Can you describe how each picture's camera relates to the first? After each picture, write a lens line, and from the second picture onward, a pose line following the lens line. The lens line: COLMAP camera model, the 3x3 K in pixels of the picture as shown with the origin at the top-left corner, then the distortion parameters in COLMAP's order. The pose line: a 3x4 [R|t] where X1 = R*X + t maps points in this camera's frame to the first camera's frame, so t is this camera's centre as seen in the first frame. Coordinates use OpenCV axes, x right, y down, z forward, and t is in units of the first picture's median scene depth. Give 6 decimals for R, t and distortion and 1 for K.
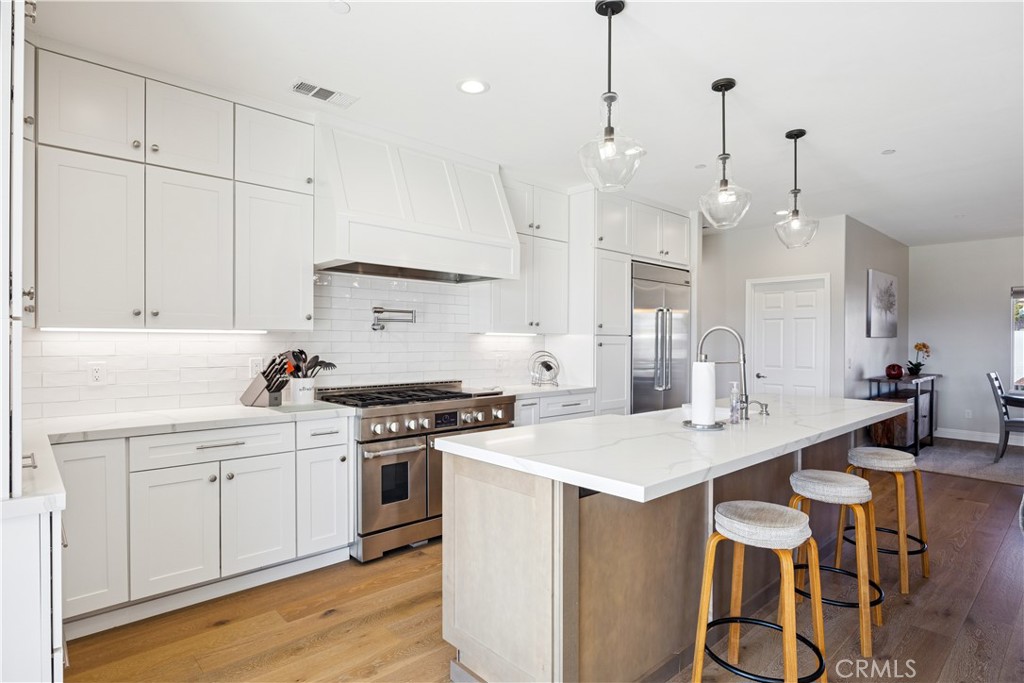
lens RADIAL K [[539.3, 0, 513.5], [0, 539.3, 345.4], [0, 0, 1]] dist [-0.006606, 0.001327]
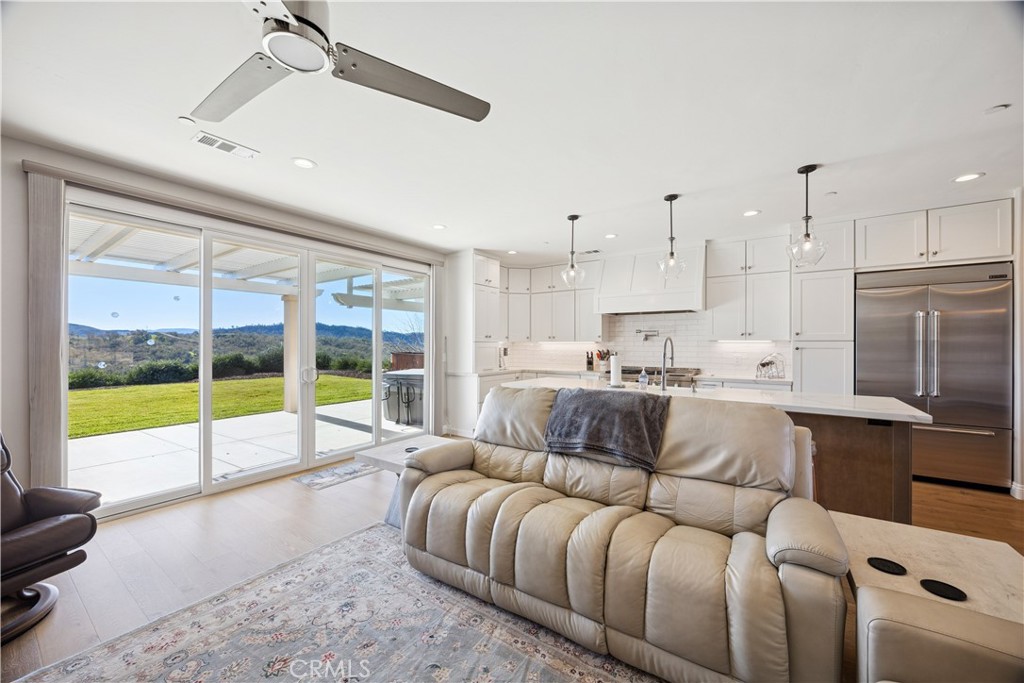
lens RADIAL K [[388.6, 0, 509.7], [0, 388.6, 344.8], [0, 0, 1]] dist [-0.001813, -0.000505]
pose [[0.205334, -0.003998, -0.978684, 0.972770], [-0.010175, 0.999929, -0.006220, 0.002724], [0.978639, 0.011235, 0.205279, 0.155766]]
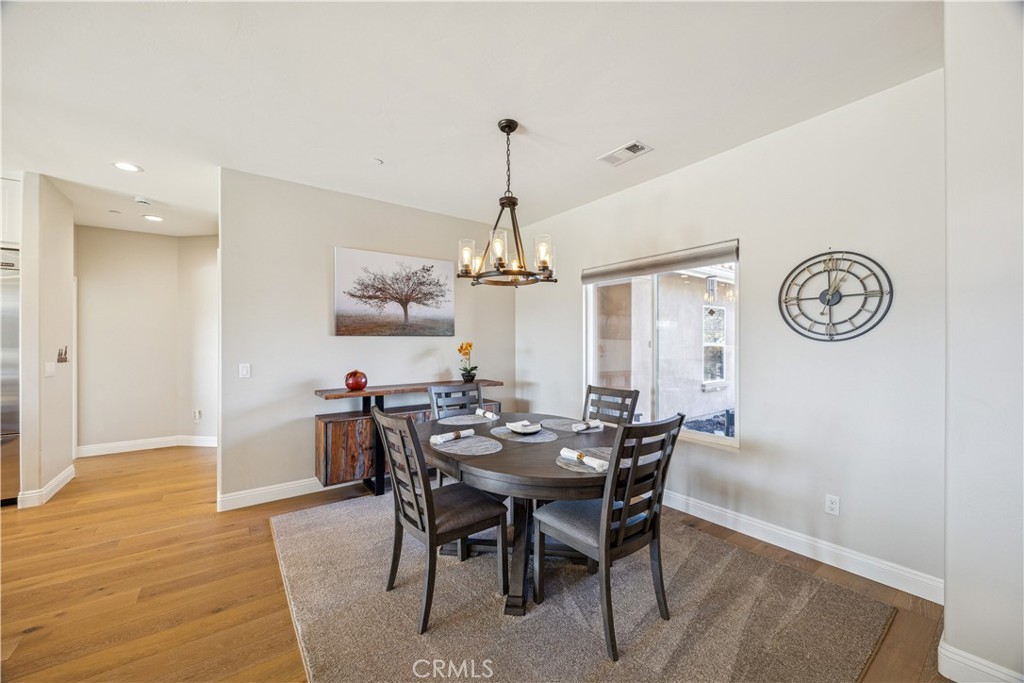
lens RADIAL K [[388.6, 0, 510.4], [0, 388.6, 345.5], [0, 0, 1]] dist [-0.001813, -0.000505]
pose [[0.994442, -0.003557, -0.105225, 1.403896], [0.003149, 0.999987, -0.004044, 0.002987], [0.105238, 0.003690, 0.994440, 0.687429]]
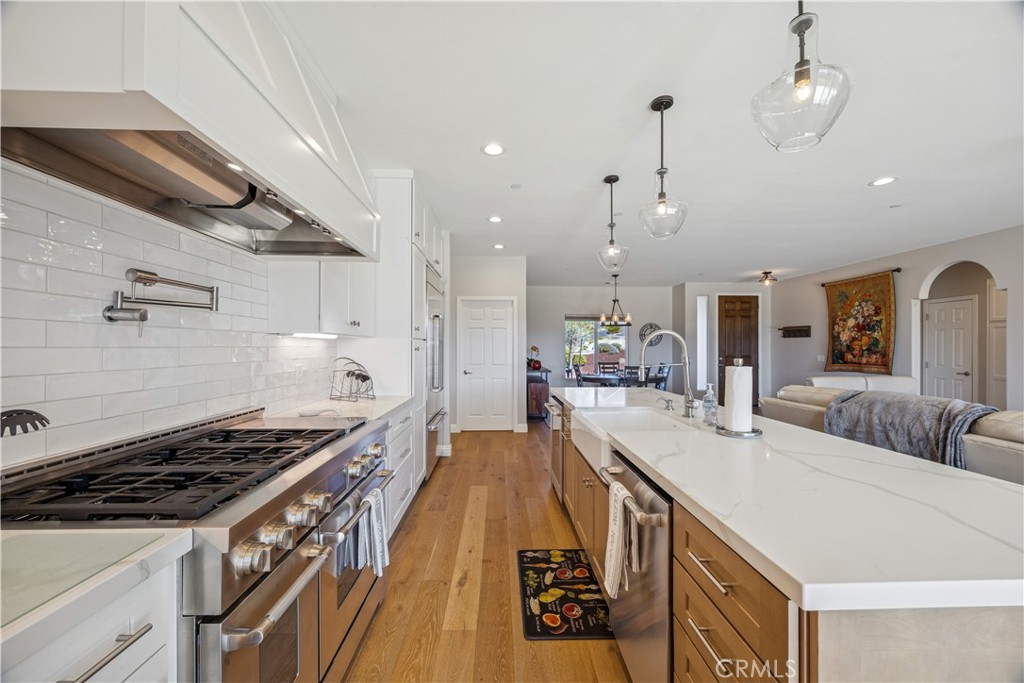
lens RADIAL K [[388.6, 0, 509.5], [0, 388.6, 345.7], [0, 0, 1]] dist [-0.001813, -0.000505]
pose [[0.656873, -0.001997, 0.753999, -0.249160], [0.007524, 0.999964, -0.003907, -0.003814], [-0.753964, 0.008239, 0.656864, 0.474014]]
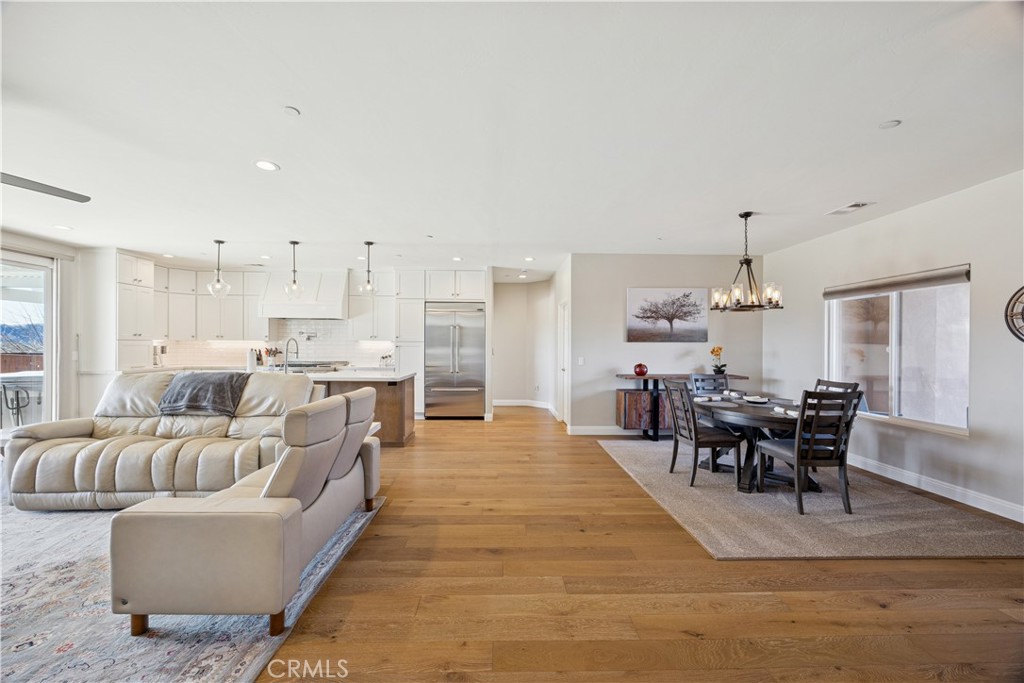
lens RADIAL K [[388.6, 0, 507.6], [0, 388.6, 344.6], [0, 0, 1]] dist [-0.001813, -0.000505]
pose [[0.752085, 0.000365, -0.659066, 1.523427], [-0.008638, 0.999919, -0.009303, 0.003115], [0.659009, 0.012690, 0.752028, 0.187934]]
